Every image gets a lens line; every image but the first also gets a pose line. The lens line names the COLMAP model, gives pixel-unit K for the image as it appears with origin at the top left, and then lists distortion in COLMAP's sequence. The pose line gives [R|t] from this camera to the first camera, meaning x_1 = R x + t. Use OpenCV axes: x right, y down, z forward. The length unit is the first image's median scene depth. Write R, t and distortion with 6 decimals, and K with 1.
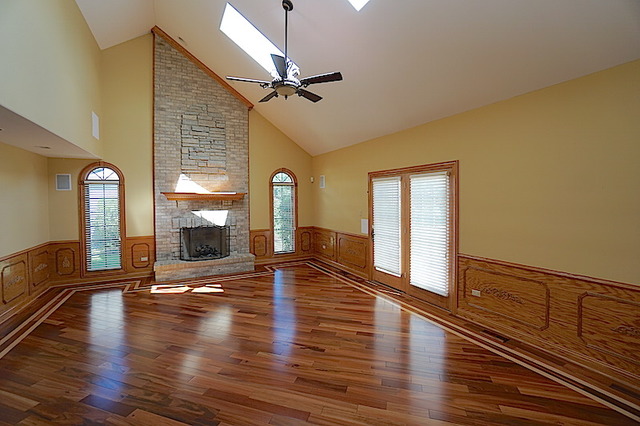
lens RADIAL K [[279.6, 0, 317.8], [0, 279.6, 203.4], [0, 0, 1]] dist [-0.064108, 0.022598]
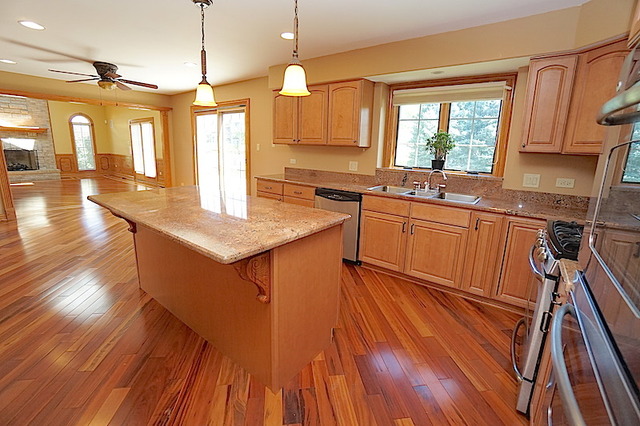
lens RADIAL K [[279.6, 0, 317.8], [0, 279.6, 203.4], [0, 0, 1]] dist [-0.064108, 0.022598]
pose [[0.898969, -0.048813, 0.435284, 0.421080], [-0.033137, 0.983344, 0.178709, 0.056952], [-0.436757, -0.175078, 0.882378, -1.030814]]
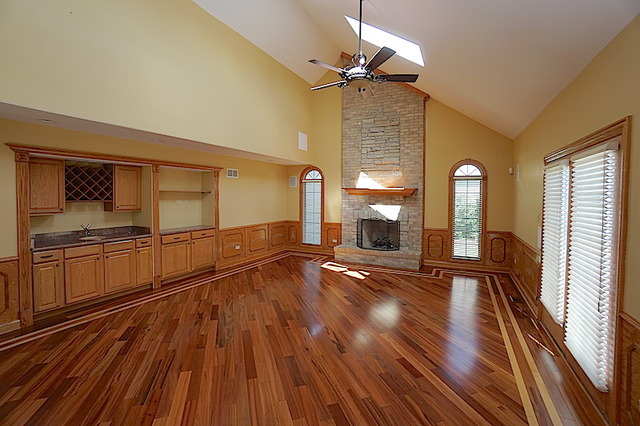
lens RADIAL K [[279.6, 0, 317.8], [0, 279.6, 203.4], [0, 0, 1]] dist [-0.064108, 0.022598]
pose [[0.583597, 0.039251, -0.811094, 0.332121], [-0.025726, 0.999223, 0.029844, -0.005839], [0.811636, 0.003449, 0.584153, 0.165260]]
